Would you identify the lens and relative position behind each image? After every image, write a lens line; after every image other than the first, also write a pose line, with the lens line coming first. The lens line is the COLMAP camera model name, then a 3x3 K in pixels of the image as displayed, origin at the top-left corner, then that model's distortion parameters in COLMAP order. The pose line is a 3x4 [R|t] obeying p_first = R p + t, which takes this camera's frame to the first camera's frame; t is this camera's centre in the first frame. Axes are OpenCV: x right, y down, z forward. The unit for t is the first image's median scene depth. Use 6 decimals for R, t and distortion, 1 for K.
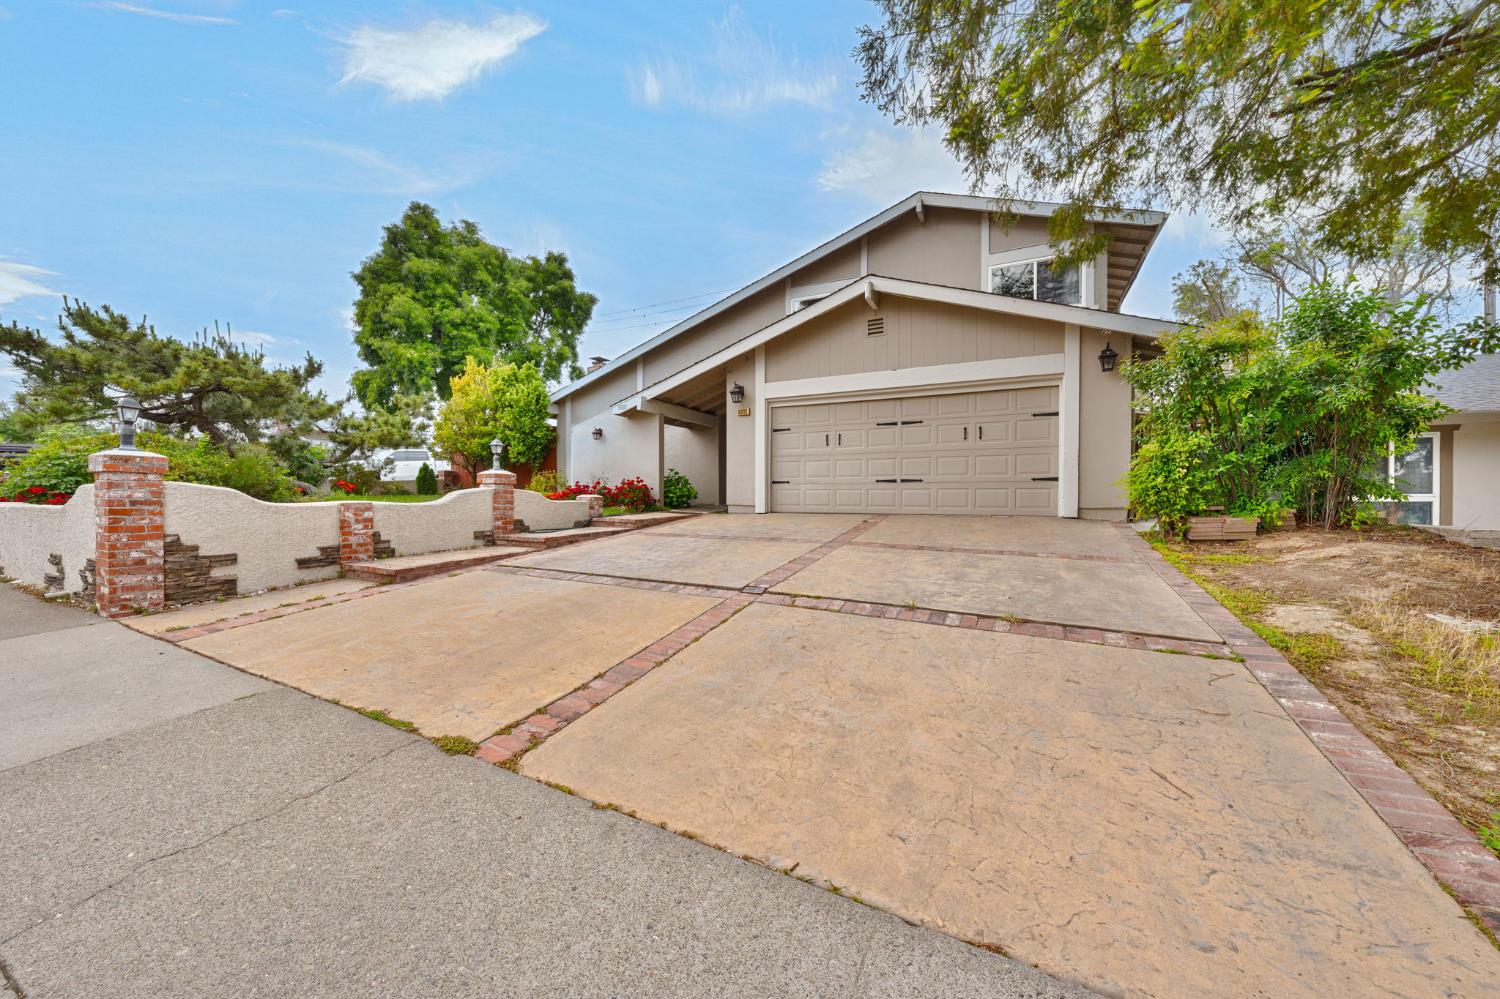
lens RADIAL K [[552.5, 0, 750.2], [0, 552.5, 509.3], [0, 0, 1]] dist [0.000579, 0.000289]
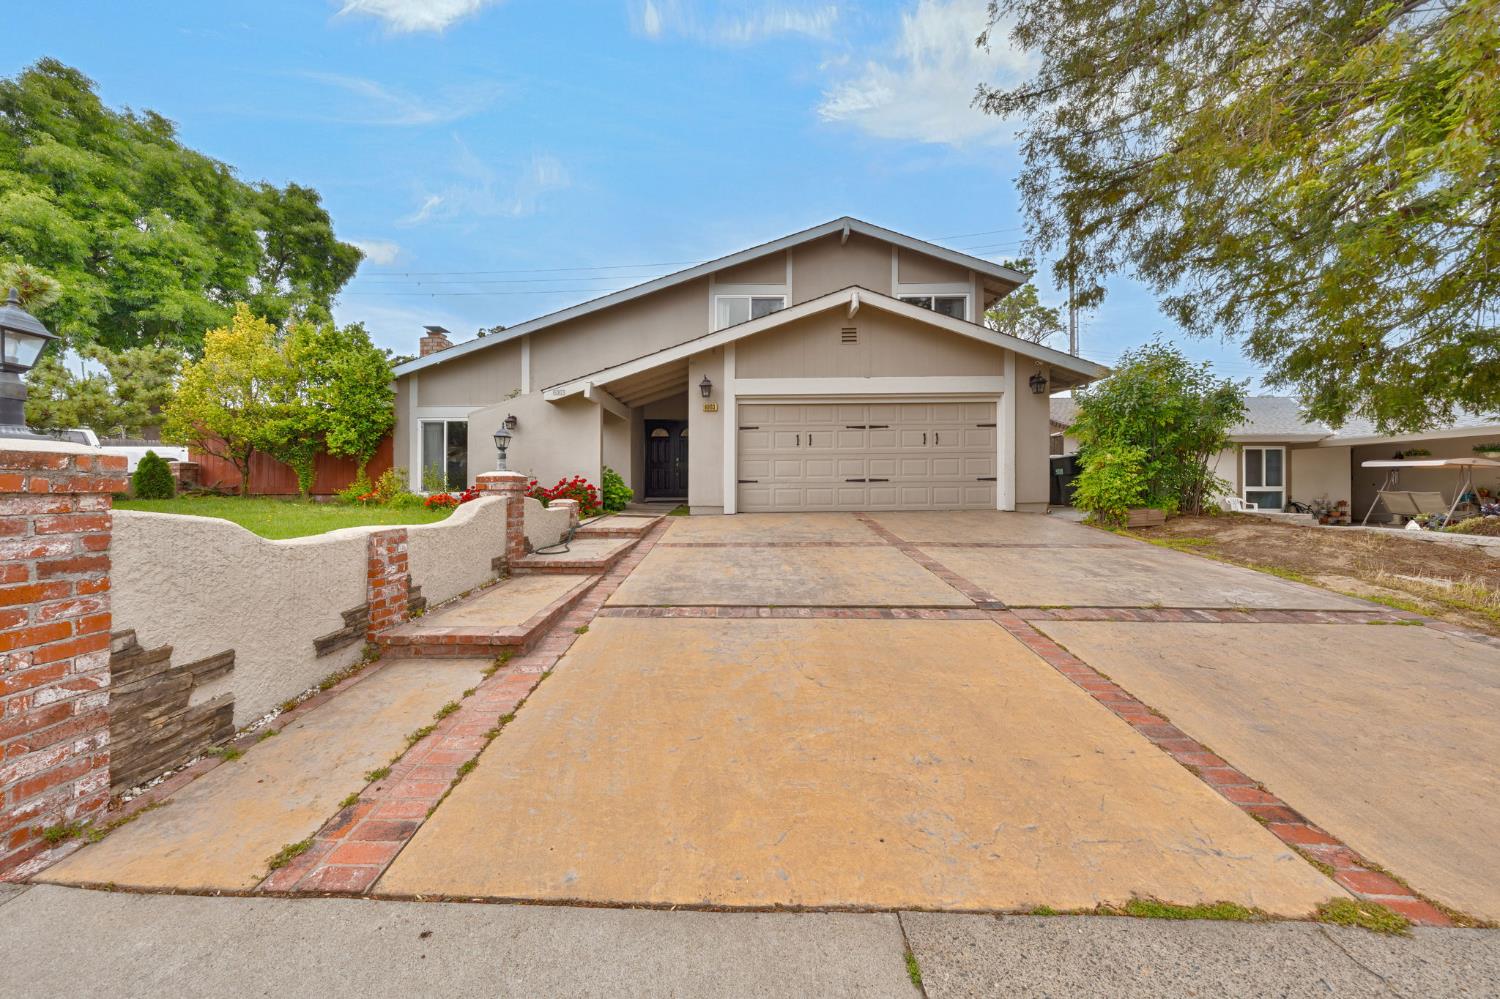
lens RADIAL K [[516.7, 0, 747.3], [0, 516.7, 490.6], [0, 0, 1]] dist [-0.001743, 0.000083]
pose [[0.892822, -0.014131, 0.450187, -0.361734], [0.021303, 0.999714, -0.010870, -0.023429], [-0.449905, 0.019295, 0.892868, 0.189749]]
